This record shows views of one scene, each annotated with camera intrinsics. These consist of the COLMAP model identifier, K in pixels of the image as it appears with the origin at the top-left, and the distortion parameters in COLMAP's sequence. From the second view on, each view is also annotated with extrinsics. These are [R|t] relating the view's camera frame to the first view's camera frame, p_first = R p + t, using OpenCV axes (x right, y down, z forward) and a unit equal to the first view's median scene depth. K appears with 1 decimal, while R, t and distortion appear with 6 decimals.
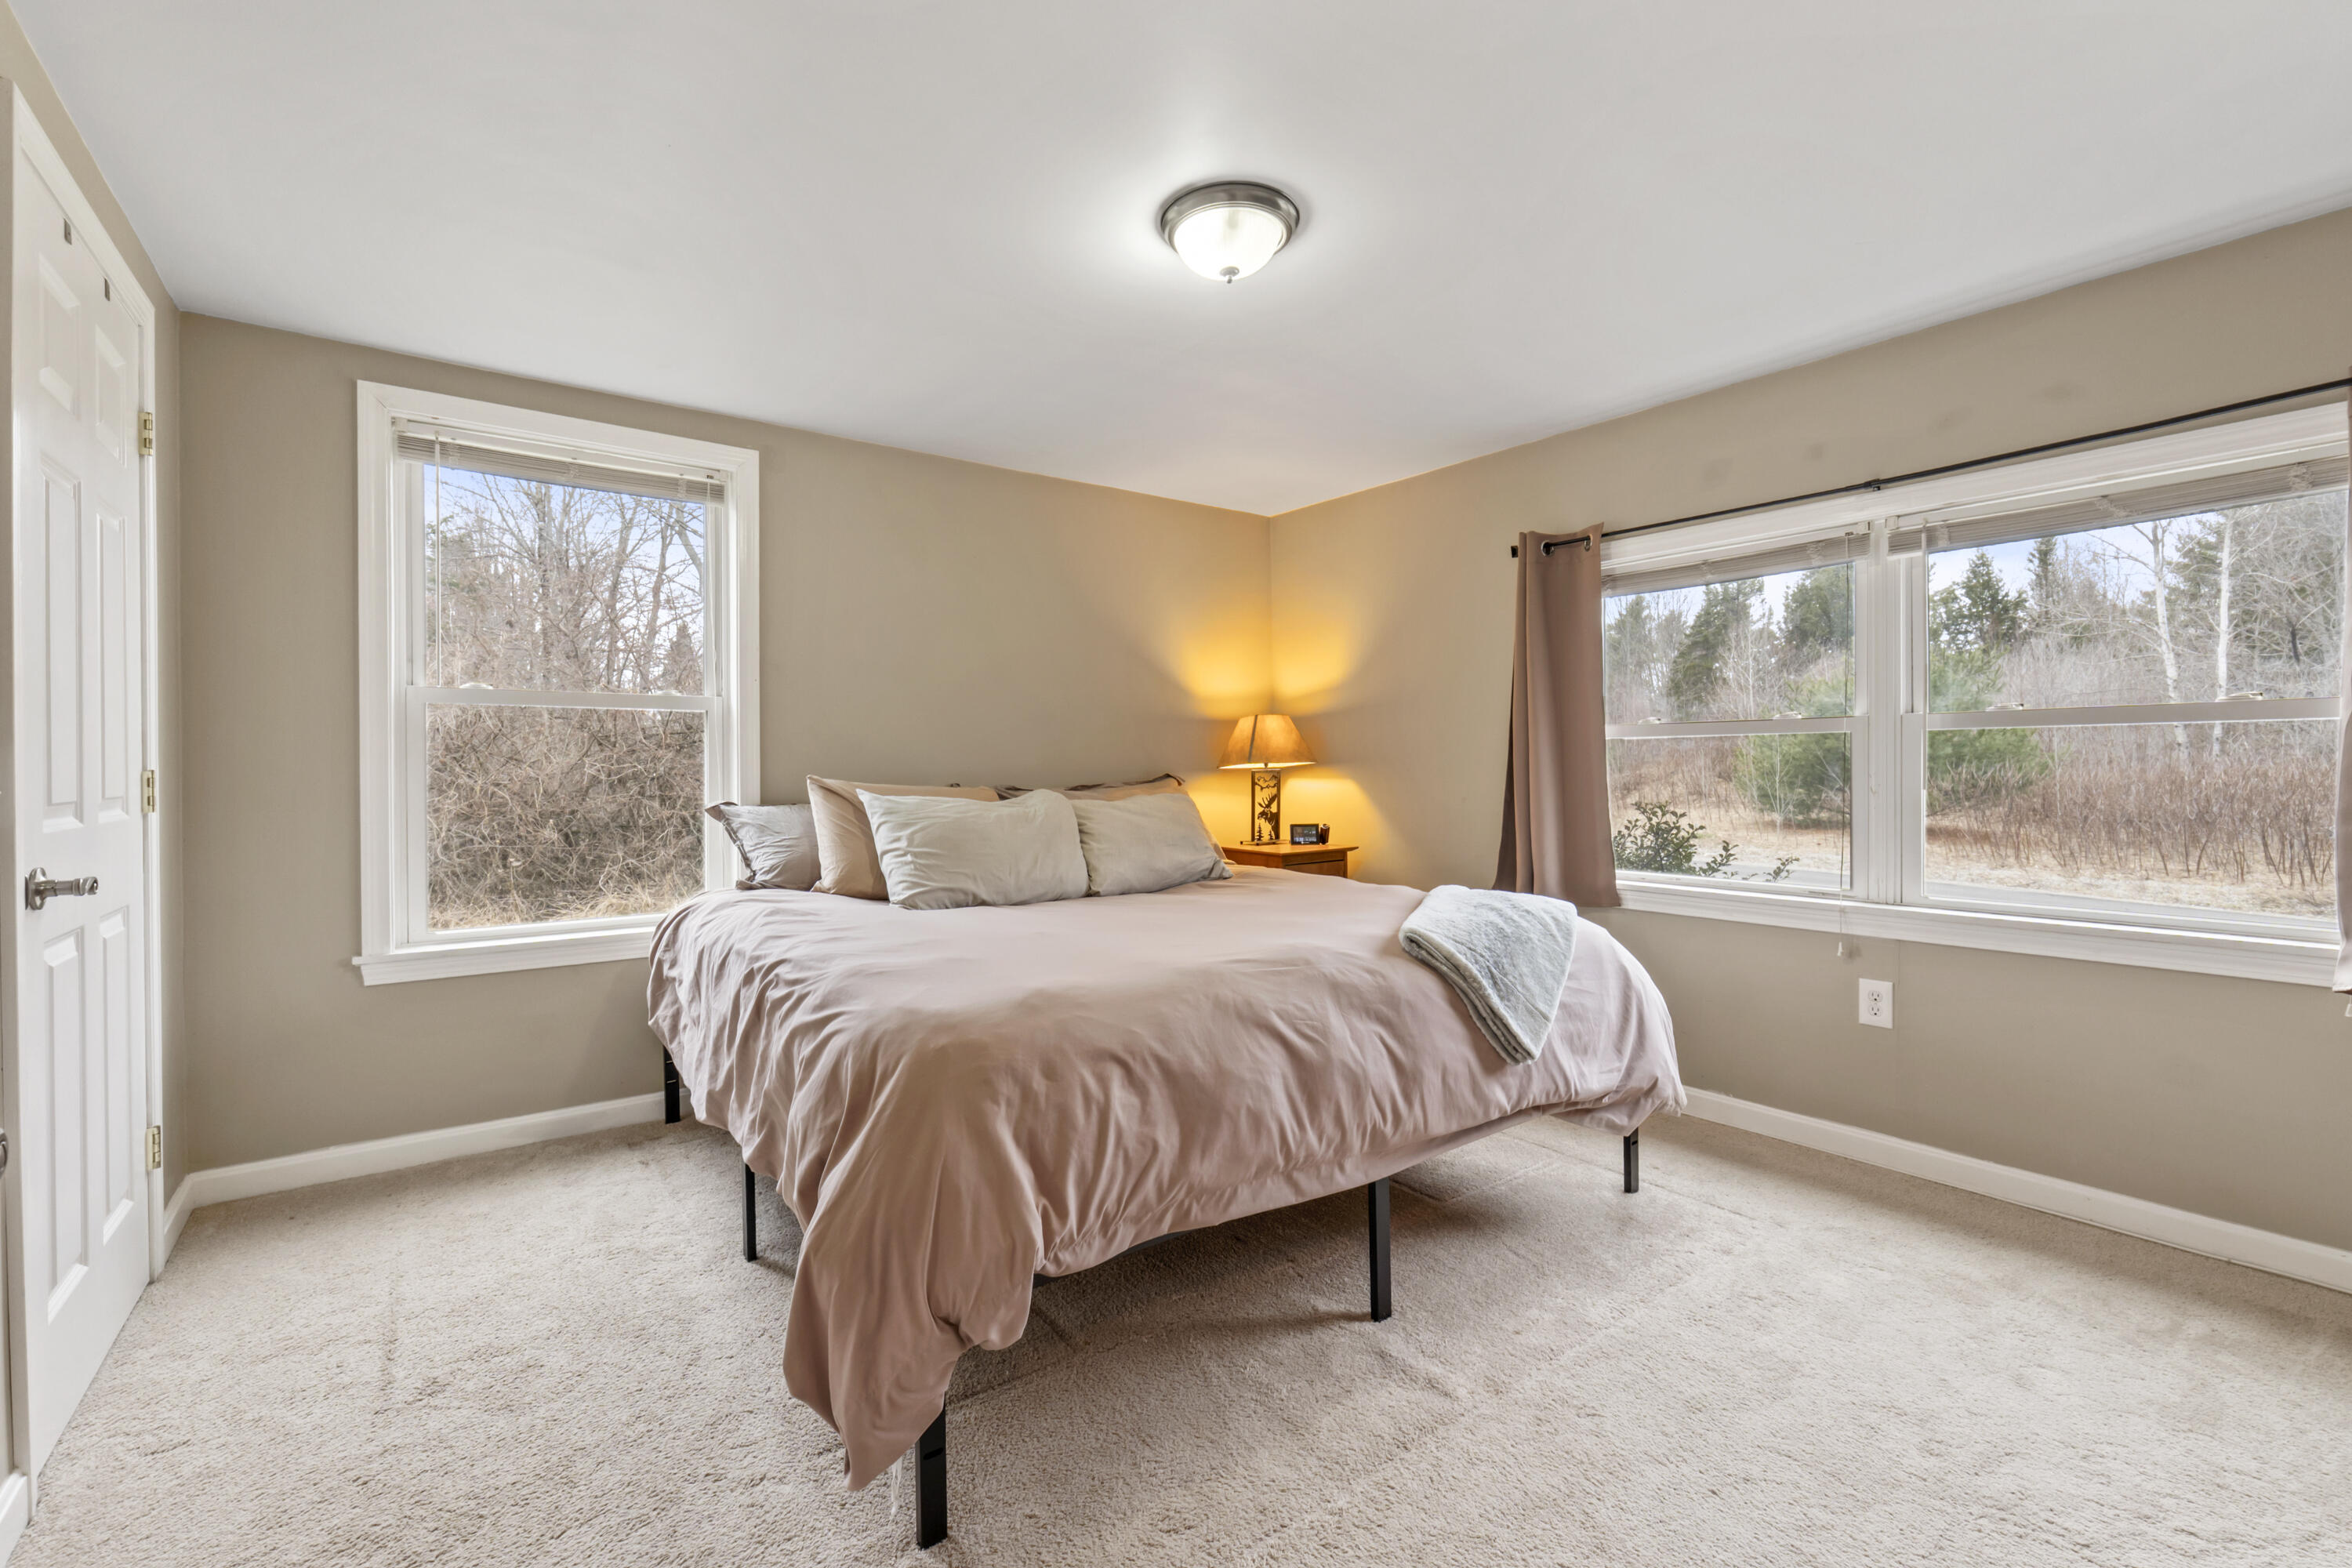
lens RADIAL K [[999.6, 0, 1176.0], [0, 999.6, 784.0], [0, 0, 1]] dist [-0.001133, -0.000329]
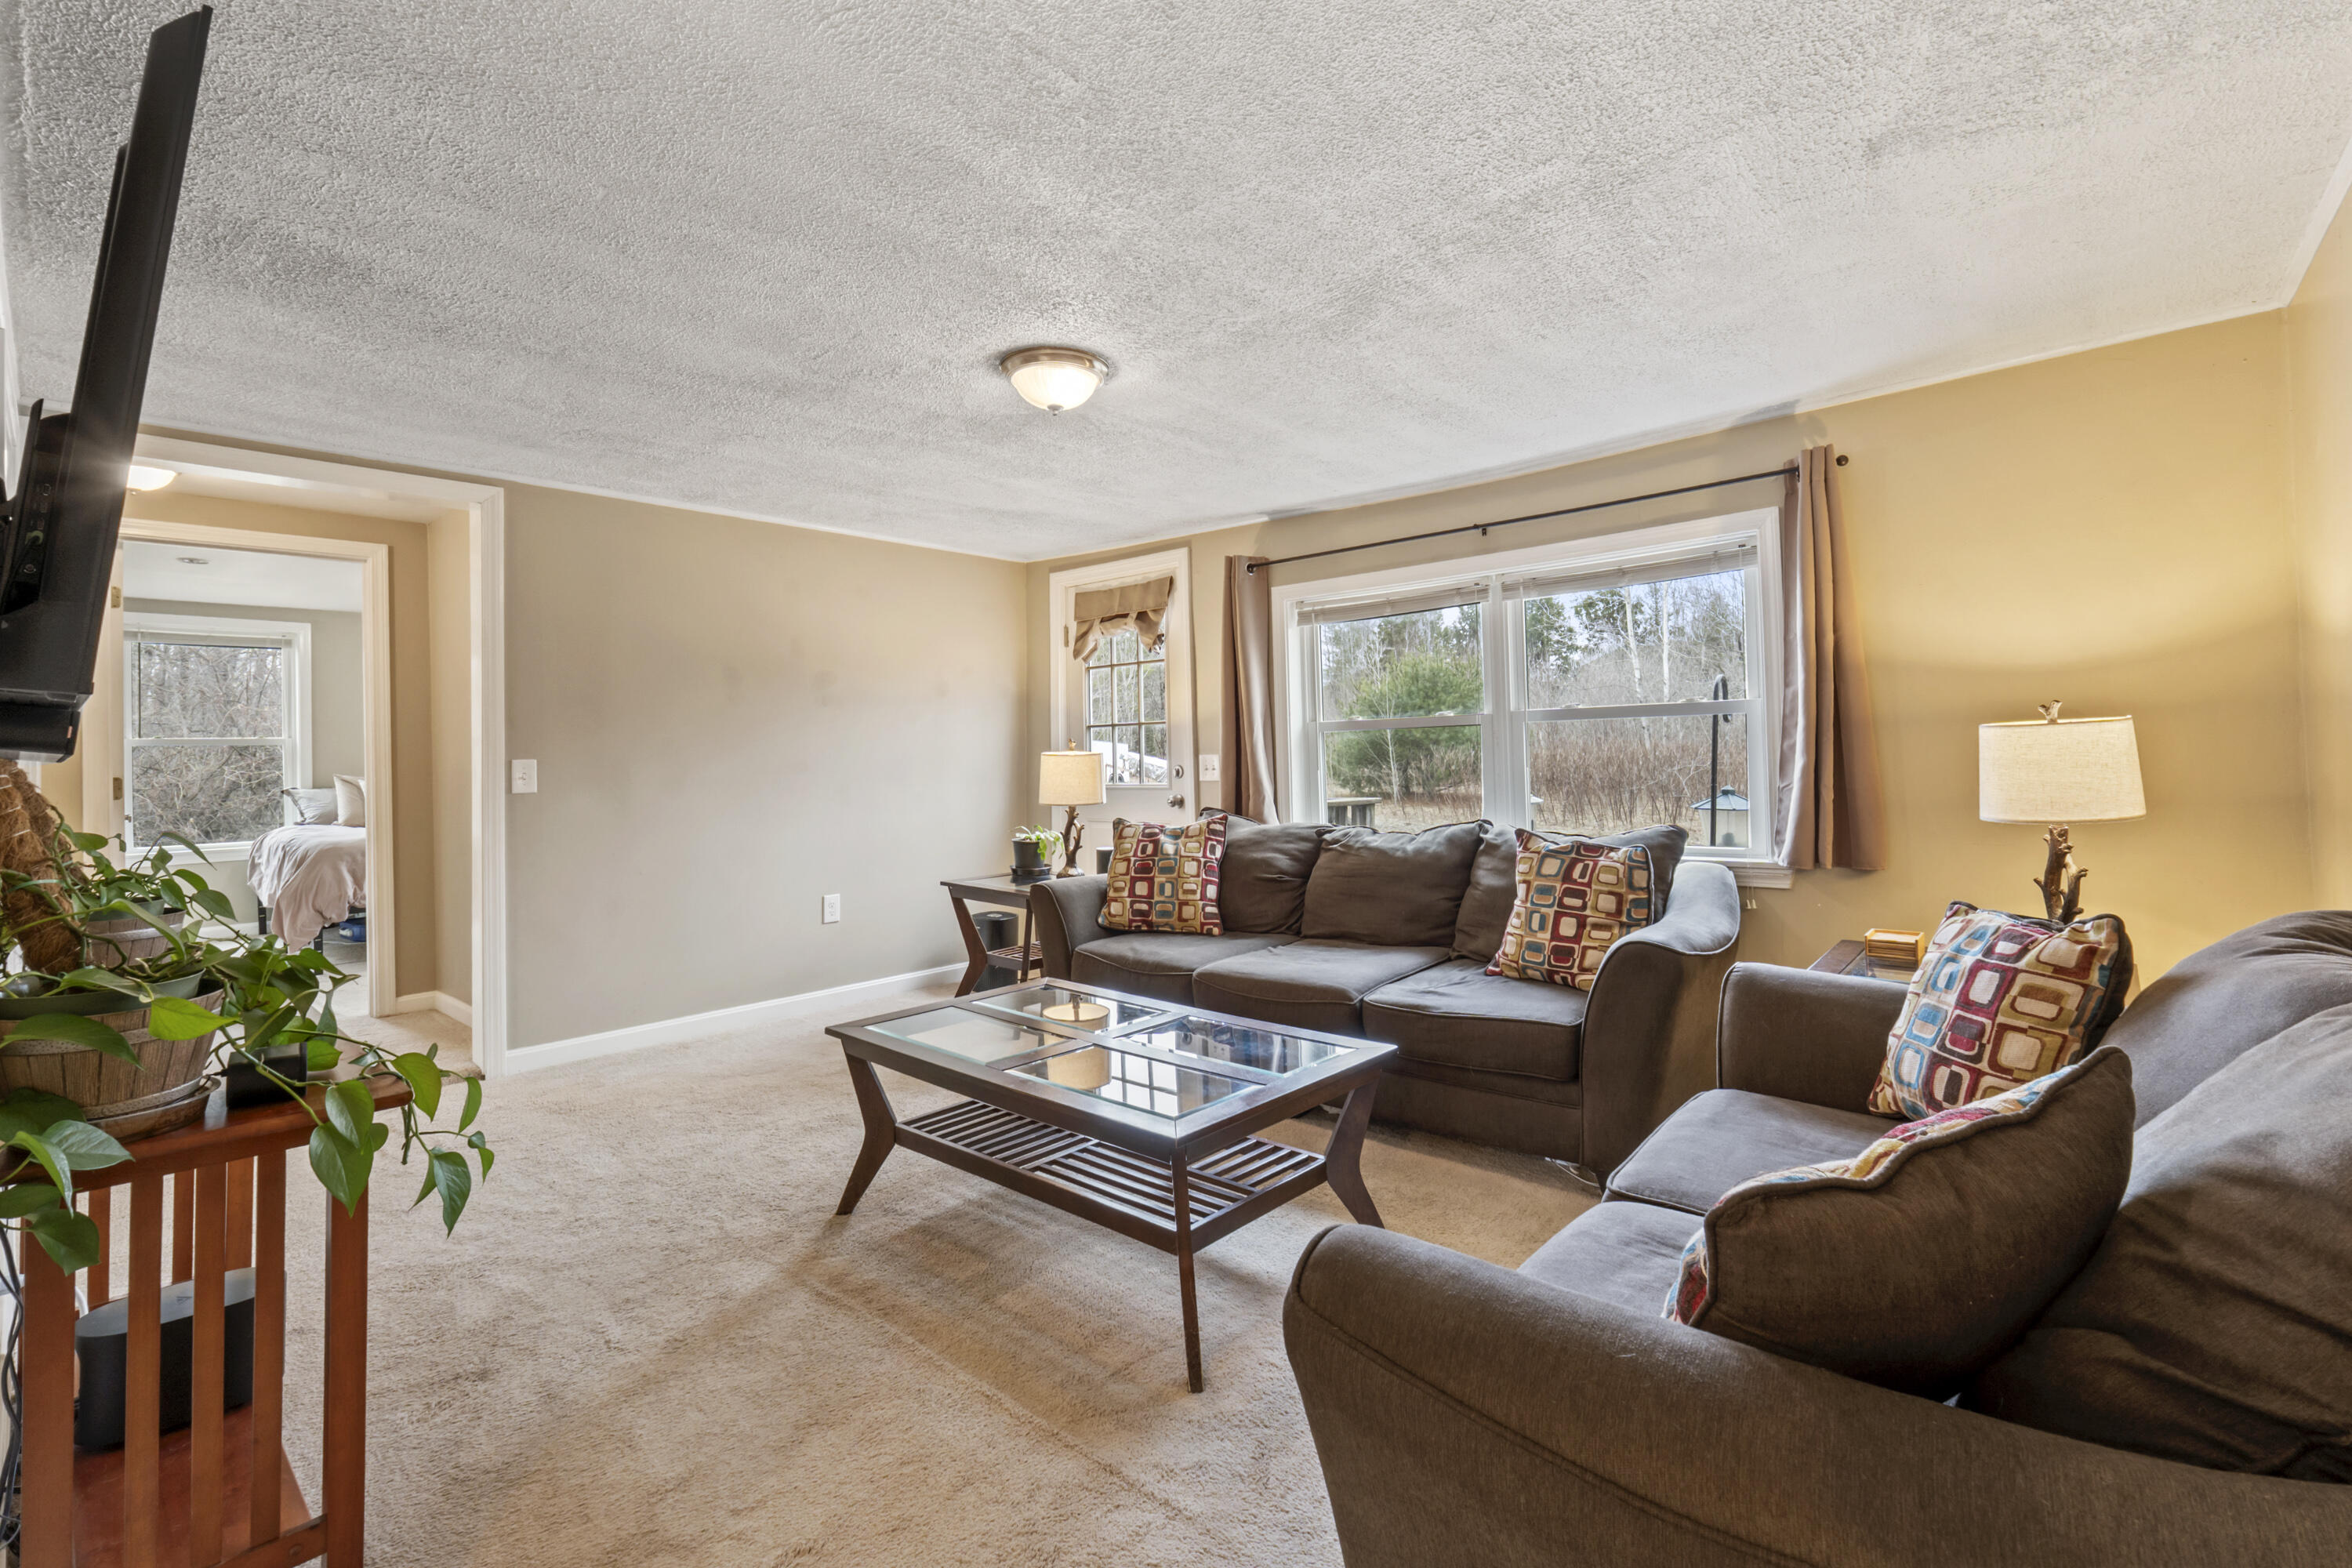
lens RADIAL K [[999.6, 0, 1176.0], [0, 999.6, 784.0], [0, 0, 1]] dist [-0.001133, -0.000329]
pose [[0.975460, -0.014761, 0.219682, 0.925964], [0.014764, 0.999890, 0.001628, 0.035360], [-0.219682, 0.001655, 0.975570, -1.500331]]
